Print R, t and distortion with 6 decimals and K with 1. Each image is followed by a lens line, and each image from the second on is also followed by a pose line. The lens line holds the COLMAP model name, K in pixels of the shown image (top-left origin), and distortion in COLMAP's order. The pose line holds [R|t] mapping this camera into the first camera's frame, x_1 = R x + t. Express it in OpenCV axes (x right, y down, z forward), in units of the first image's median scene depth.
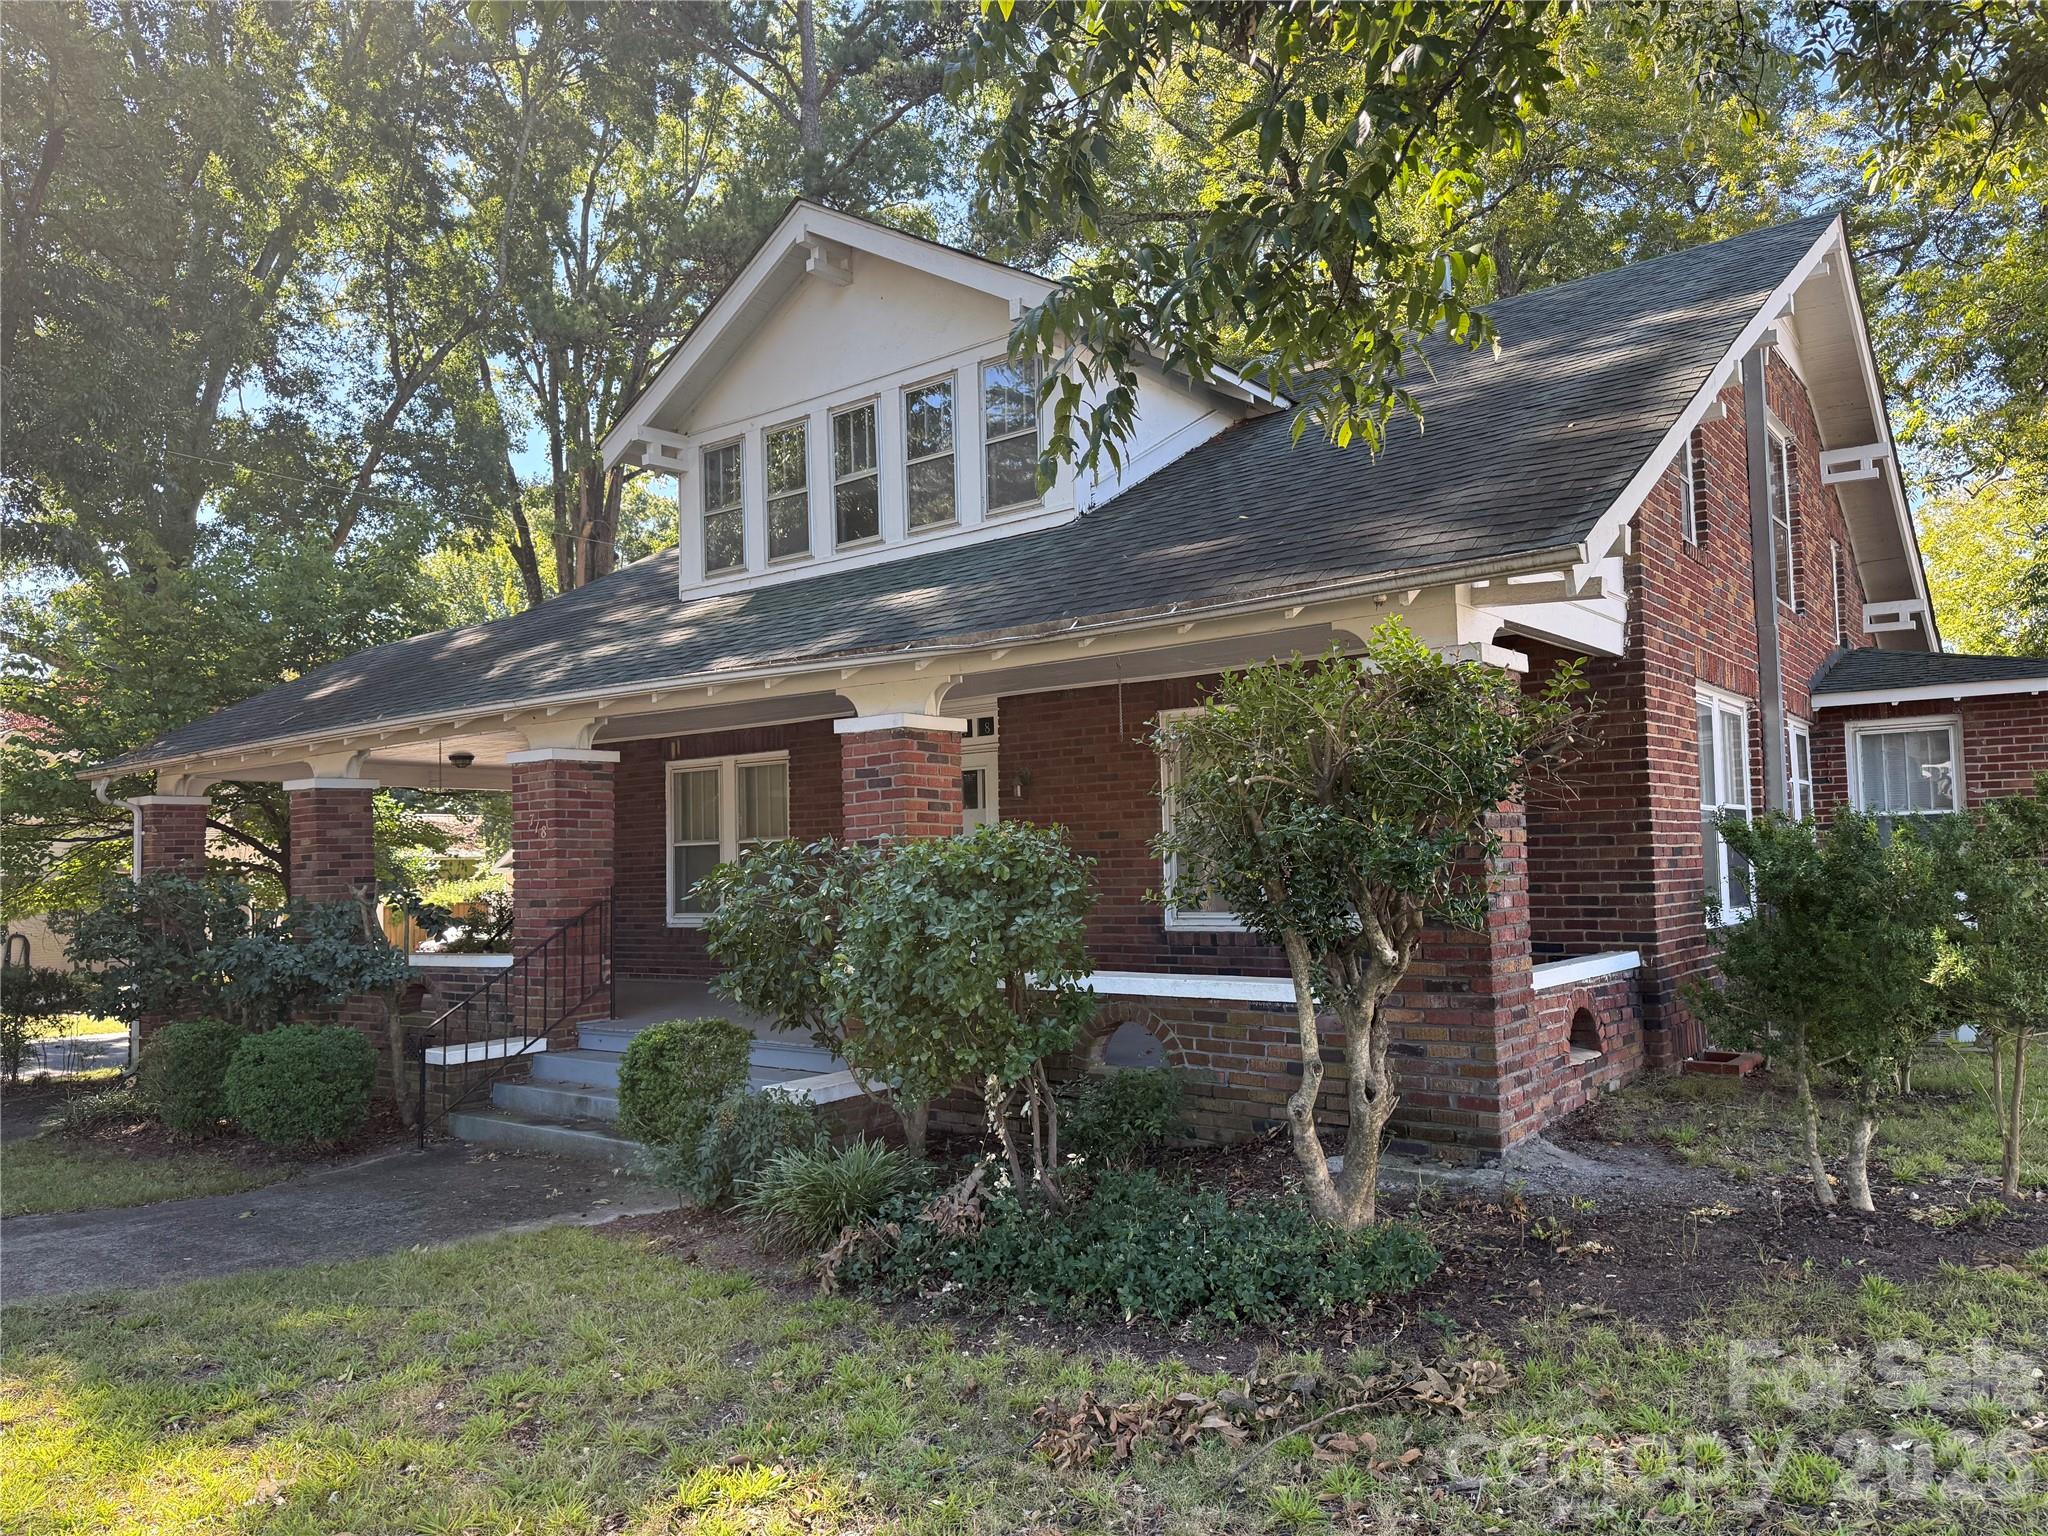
lens RADIAL K [[1404.9, 0, 1024.0], [0, 1404.9, 768.0], [0, 0, 1]] dist [0.056084, -0.001489]
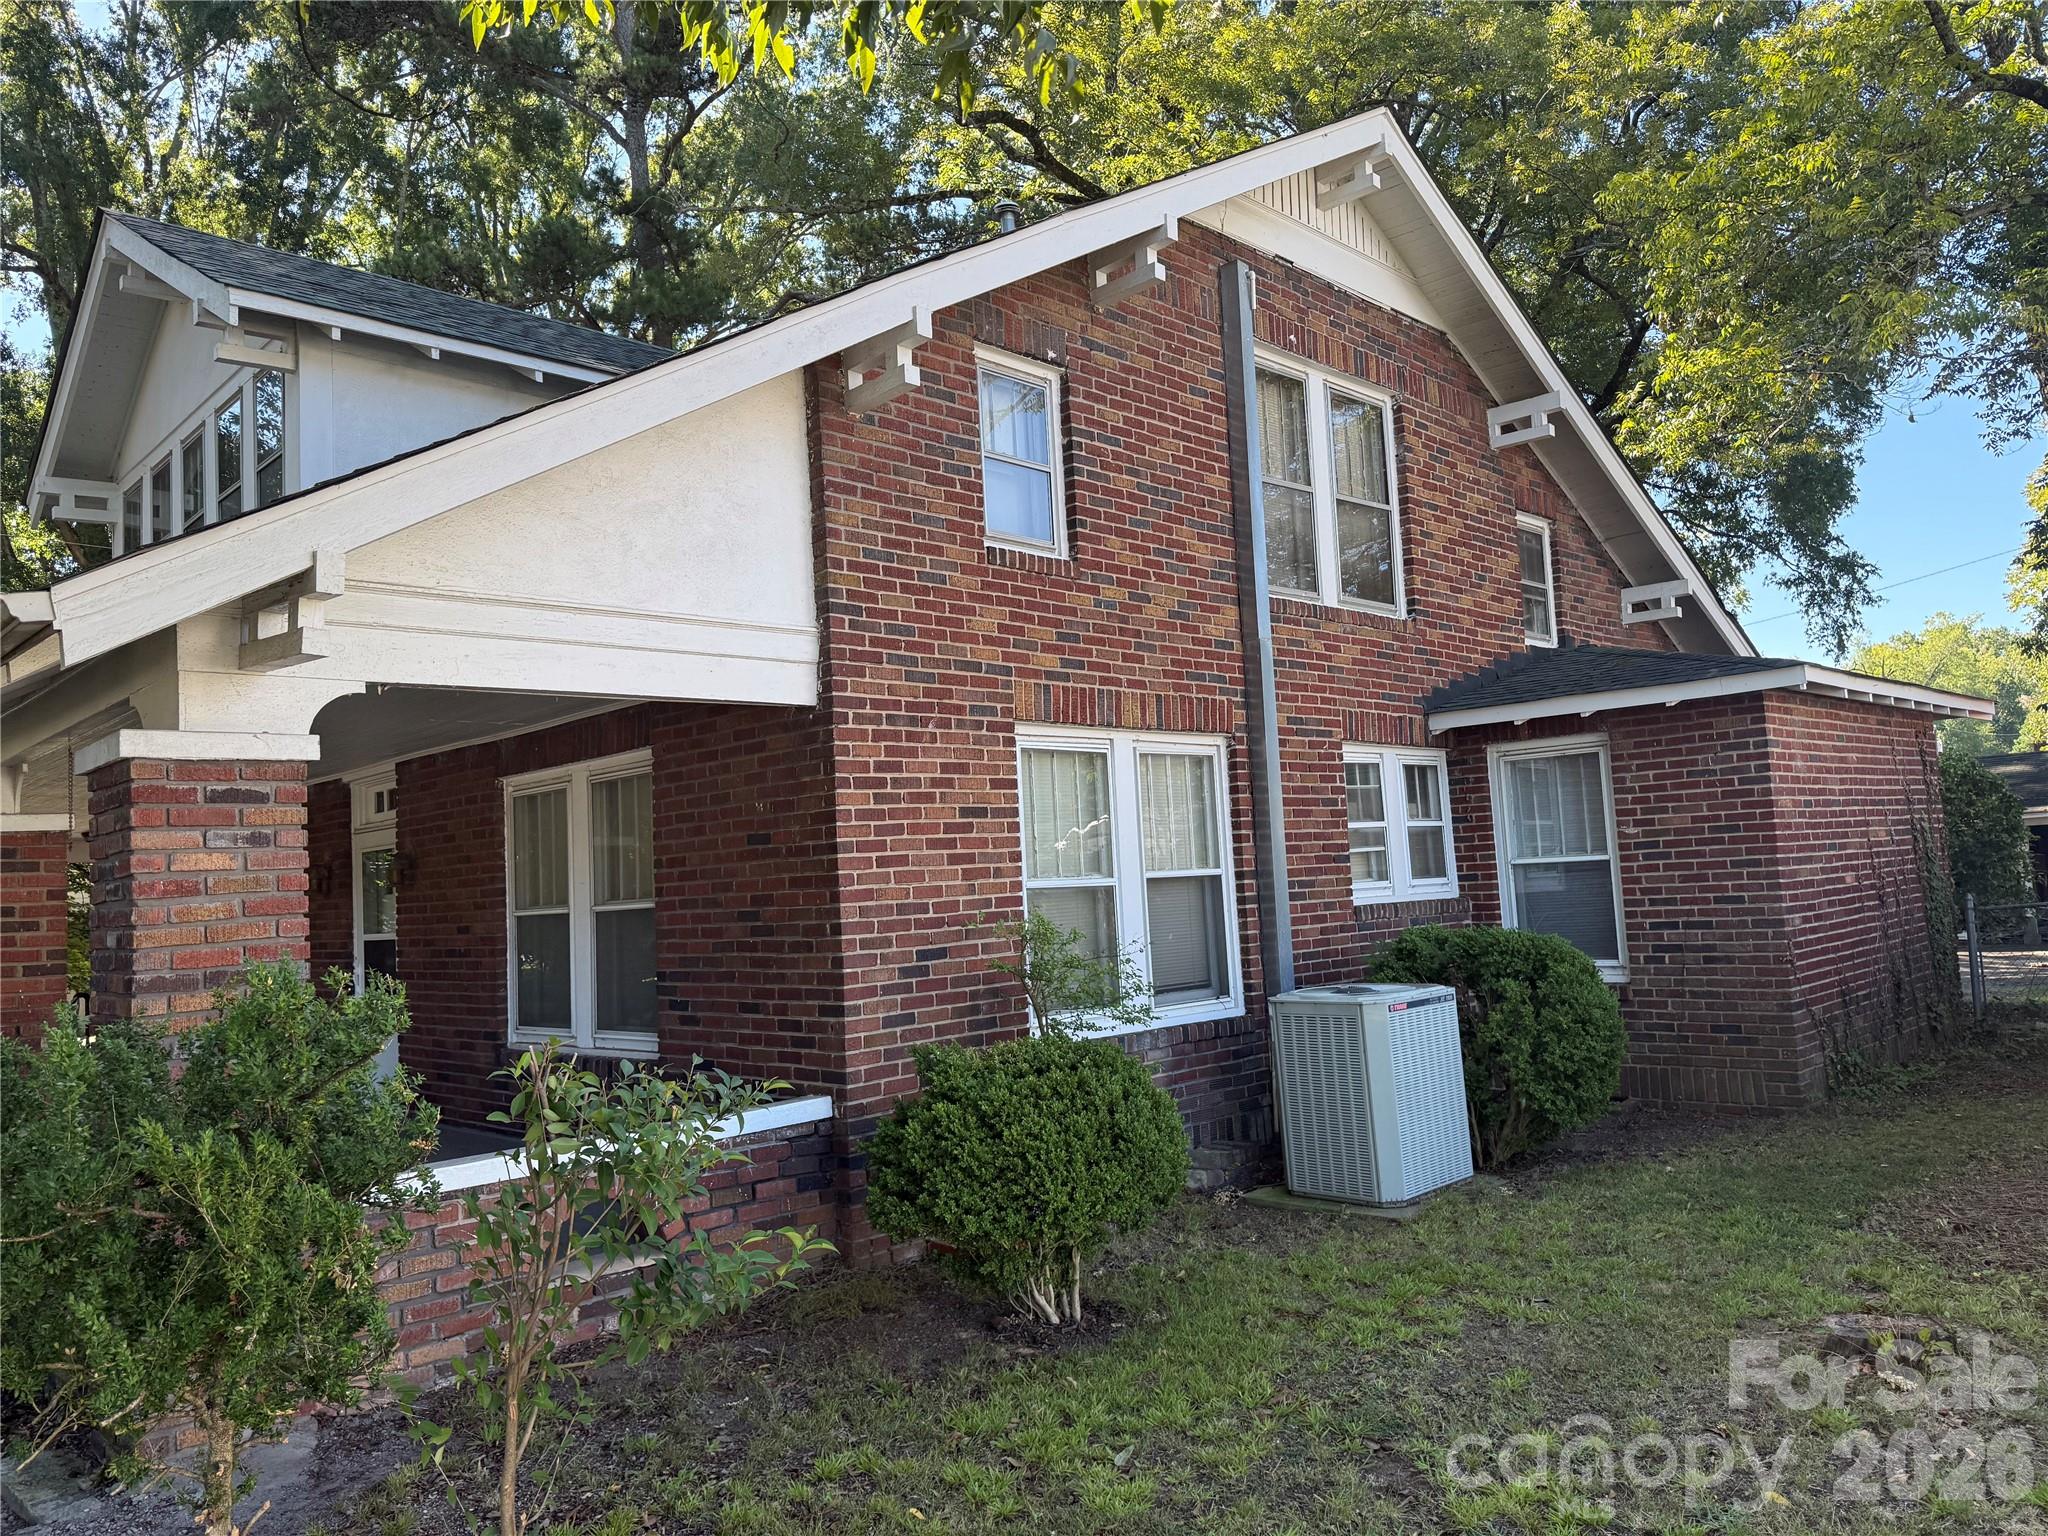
lens RADIAL K [[1388.5, 0, 1019.3], [0, 1388.5, 751.3], [0, 0, 1]] dist [0.092871, -0.000494]
pose [[0.986749, -0.043684, -0.156262, 0.515802], [0.040754, 0.998929, -0.021907, -0.026430], [0.157051, 0.015249, 0.987473, 0.220608]]
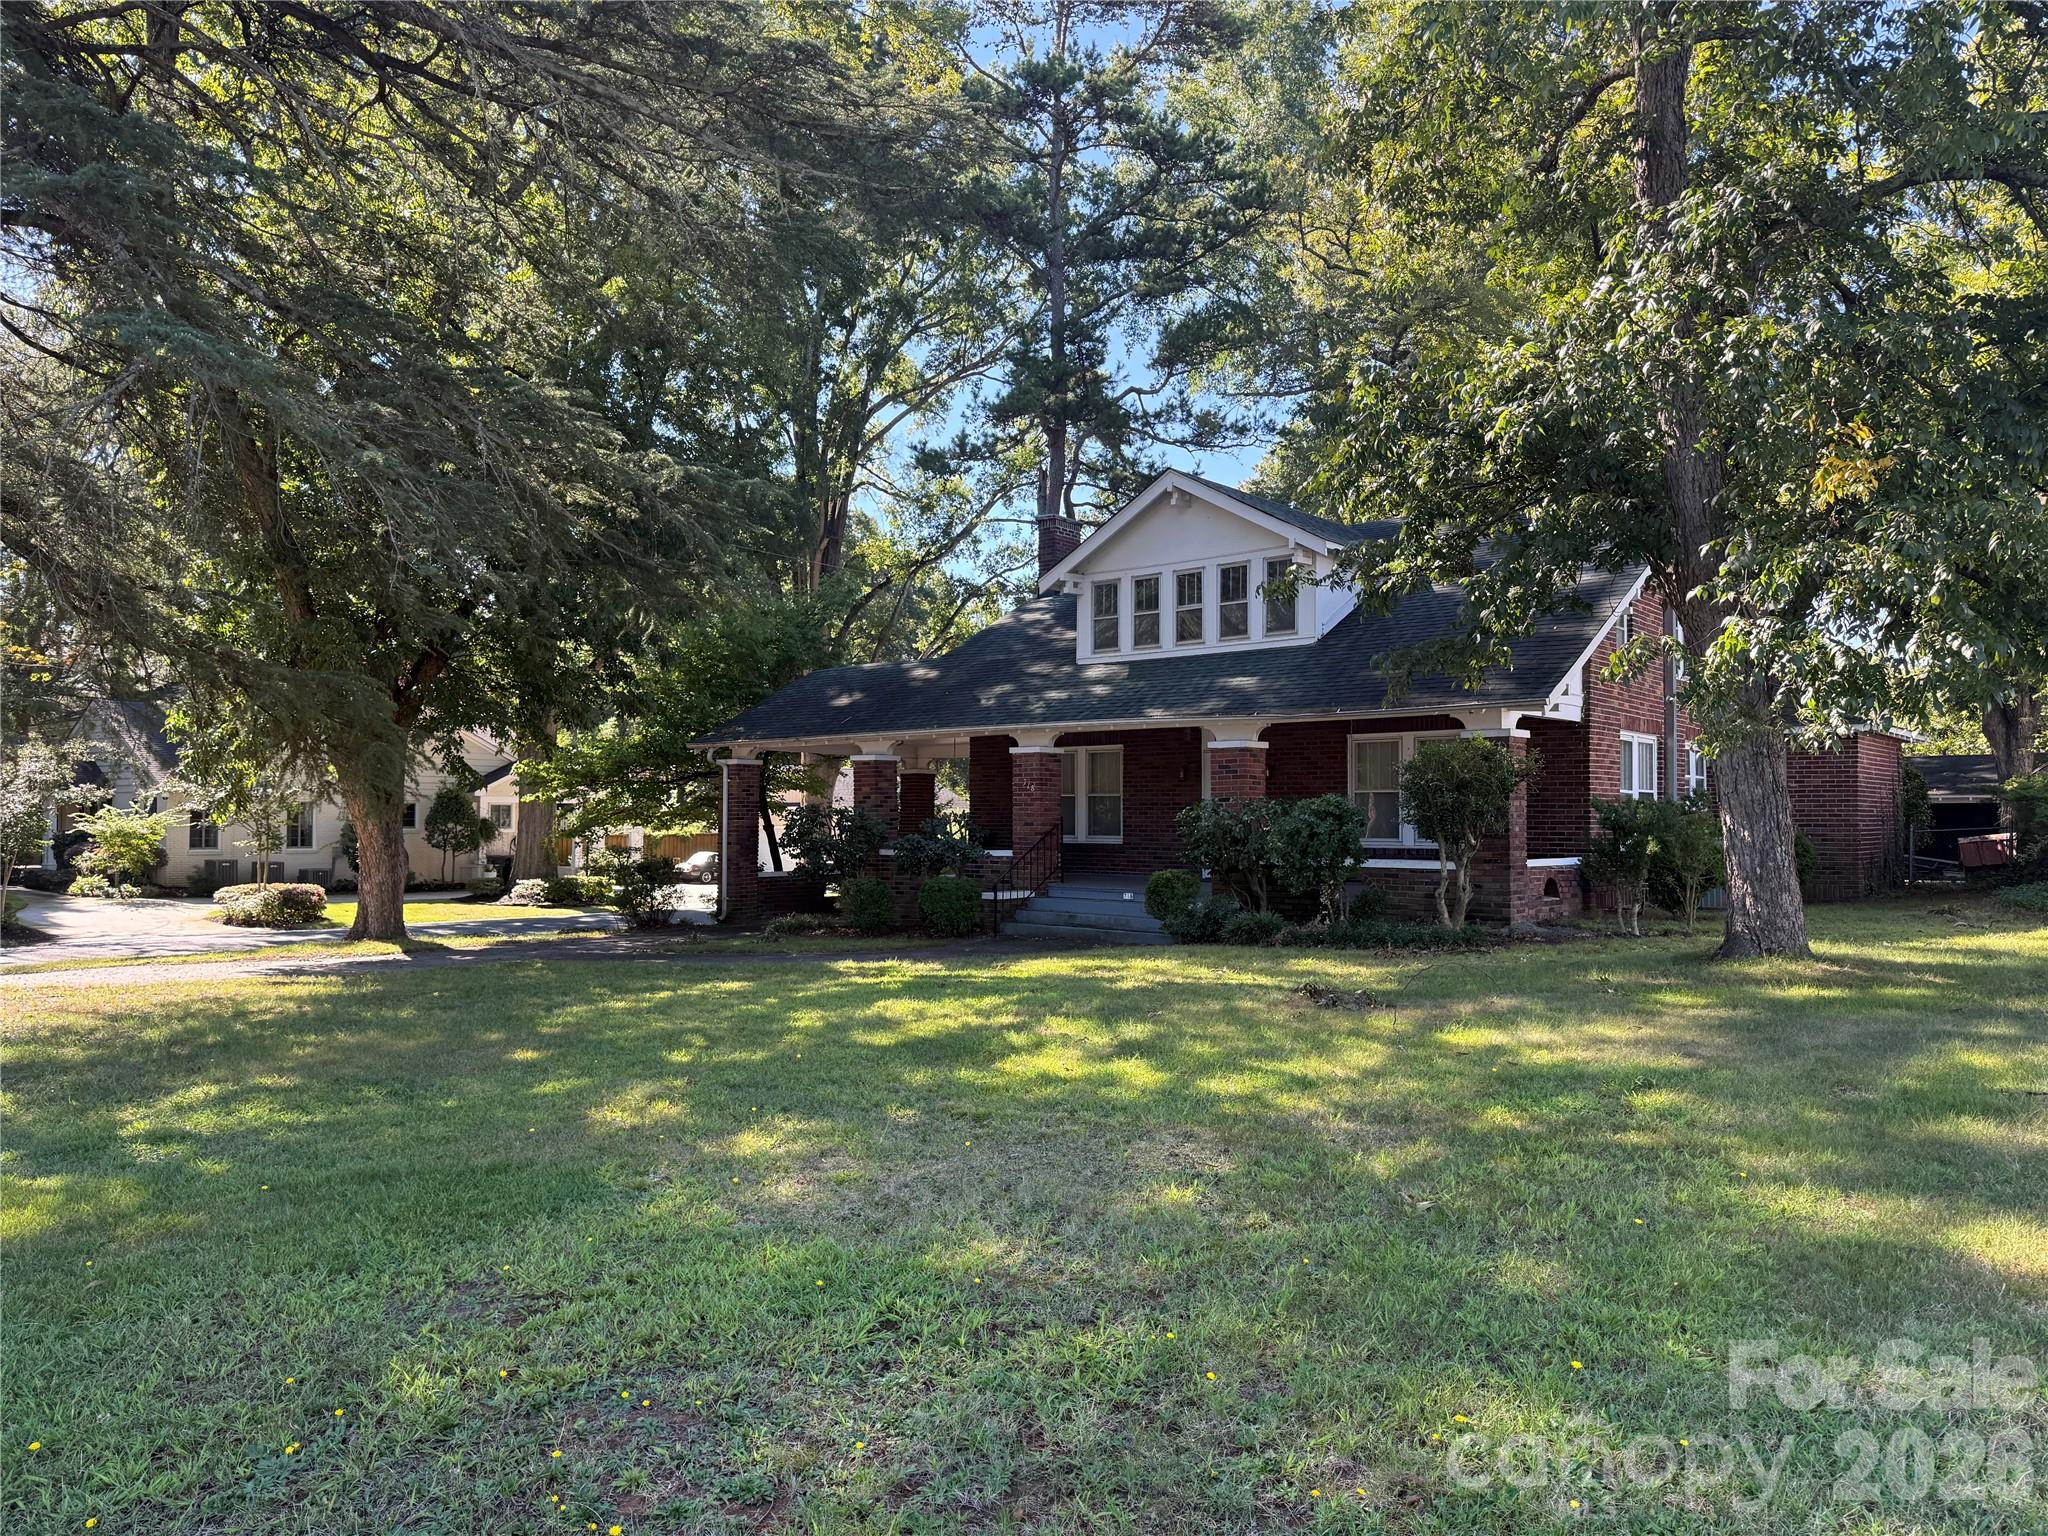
lens RADIAL K [[1404.9, 0, 1024.0], [0, 1404.9, 768.0], [0, 0, 1]] dist [0.056084, -0.001489]
pose [[0.999035, 0.024501, -0.036462, -0.275075], [-0.023293, 0.999178, 0.033174, -0.047958], [0.037244, -0.032293, 0.998784, -0.949856]]
